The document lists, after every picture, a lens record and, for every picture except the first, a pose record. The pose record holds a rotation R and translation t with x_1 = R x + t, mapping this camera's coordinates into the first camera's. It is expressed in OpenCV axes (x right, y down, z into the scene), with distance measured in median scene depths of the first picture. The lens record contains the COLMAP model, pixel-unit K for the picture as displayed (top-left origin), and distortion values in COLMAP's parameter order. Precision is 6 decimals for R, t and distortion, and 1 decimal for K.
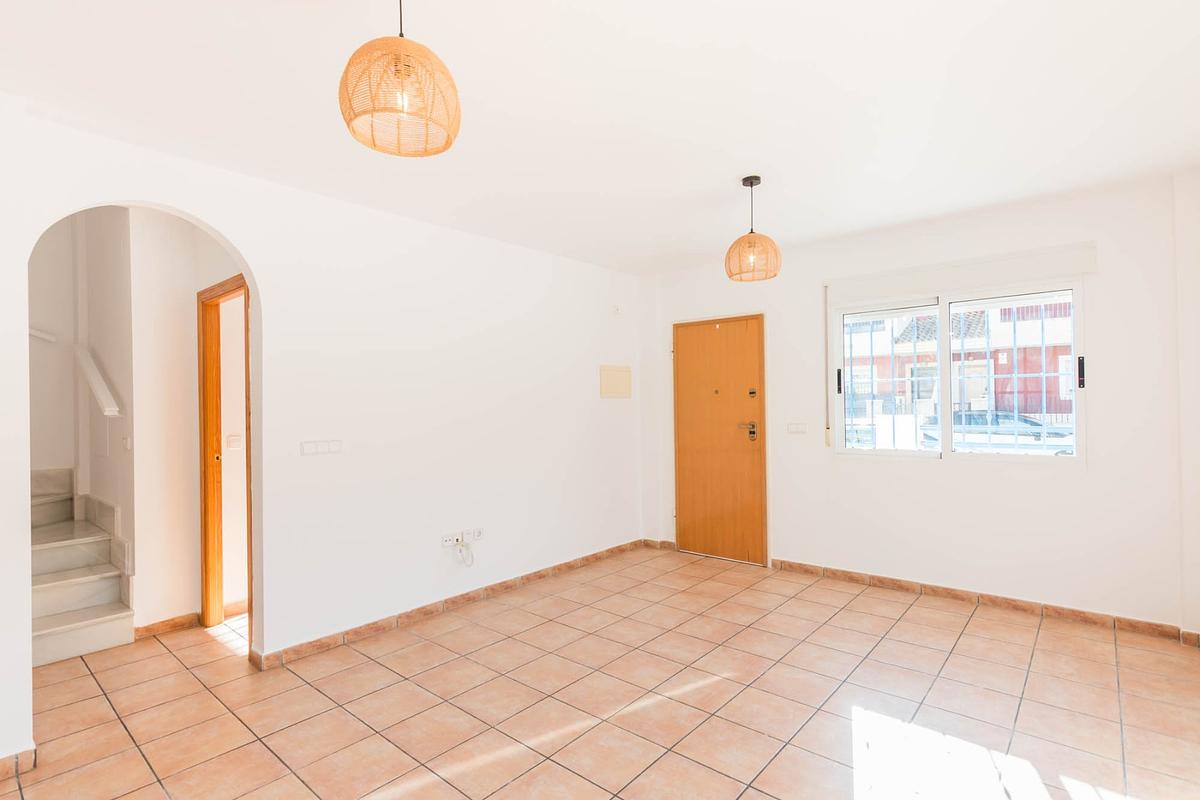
lens RADIAL K [[584.6, 0, 600.0], [0, 584.6, 400.0], [0, 0, 1]] dist [-0.000892, 0.002164]
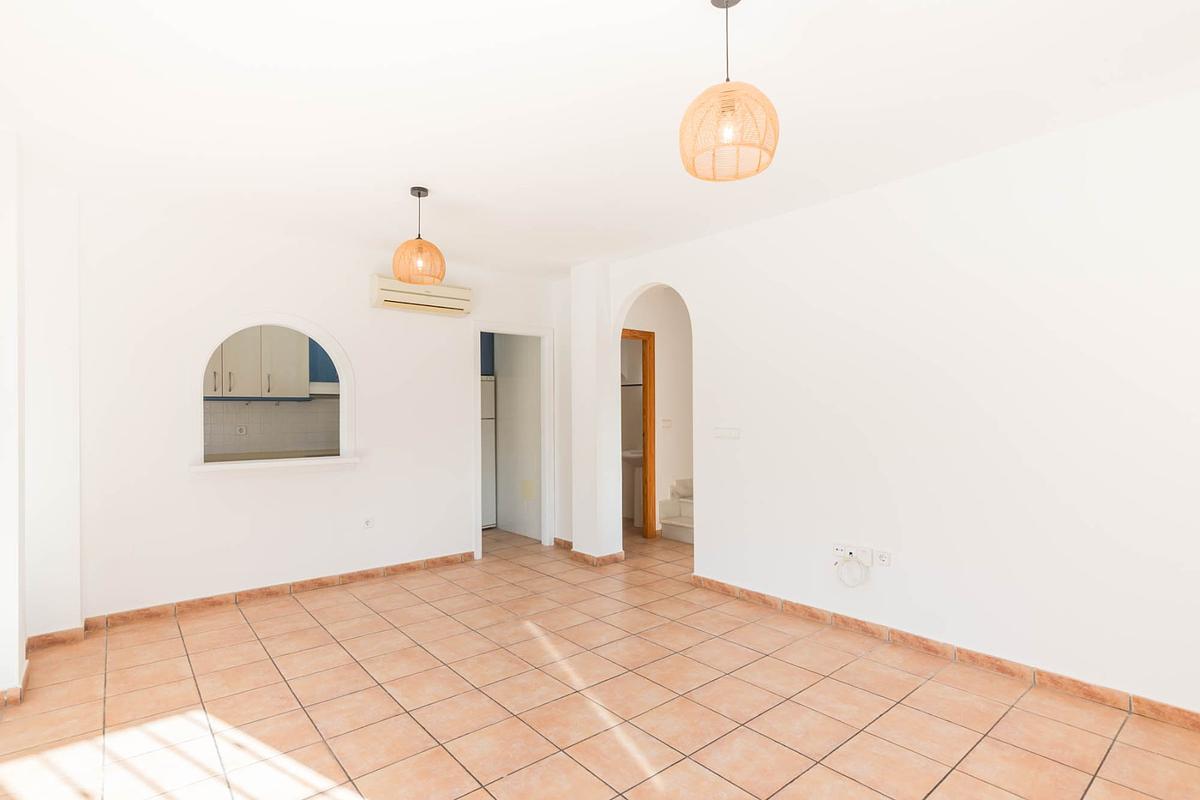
lens RADIAL K [[584.6, 0, 600.0], [0, 584.6, 400.0], [0, 0, 1]] dist [-0.000892, 0.002164]
pose [[-0.160727, -0.005747, -0.986982, 0.649736], [0.010270, 0.999919, -0.007495, 0.013193], [0.986945, -0.011341, -0.160655, 0.744179]]
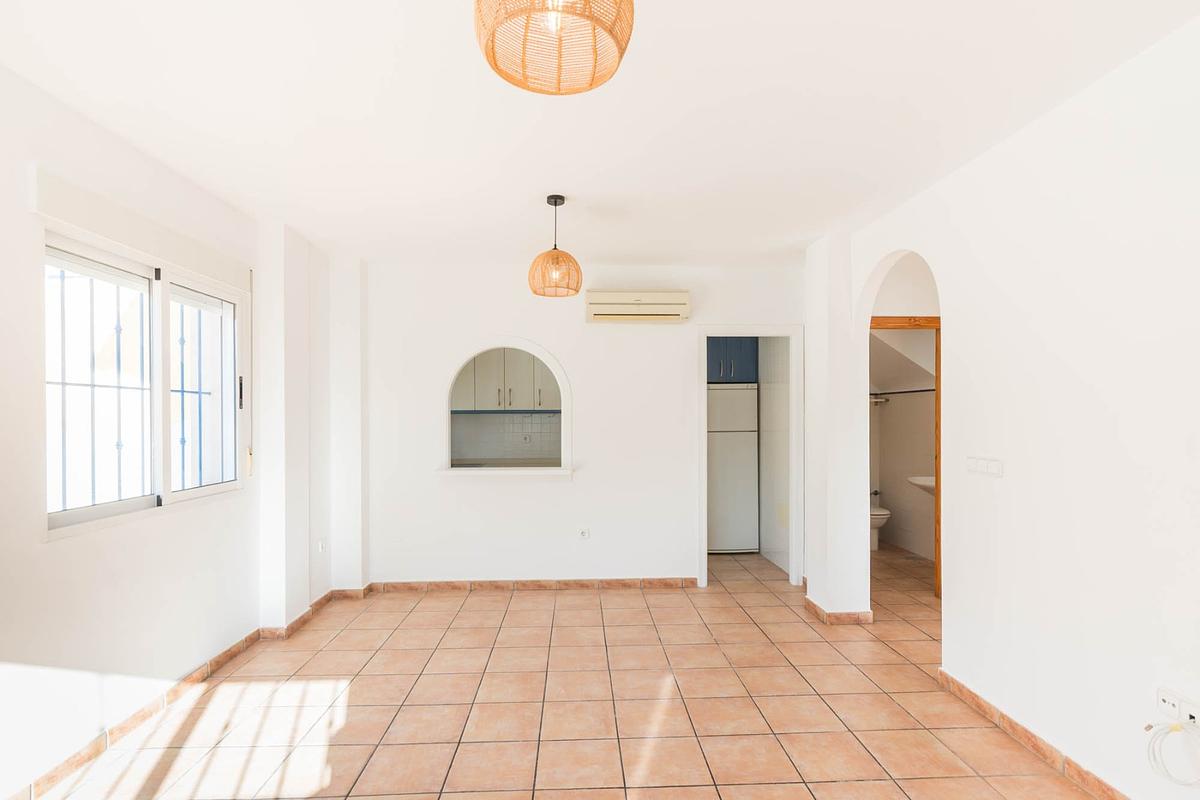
lens RADIAL K [[584.9, 0, 600.4], [0, 584.9, 411.4], [0, 0, 1]] dist [0.000826, 0.000719]
pose [[-0.728410, 0.009289, -0.685078, 0.376527], [0.014993, 0.999885, -0.002383, -0.001074], [0.684977, -0.012007, -0.728466, 0.981030]]
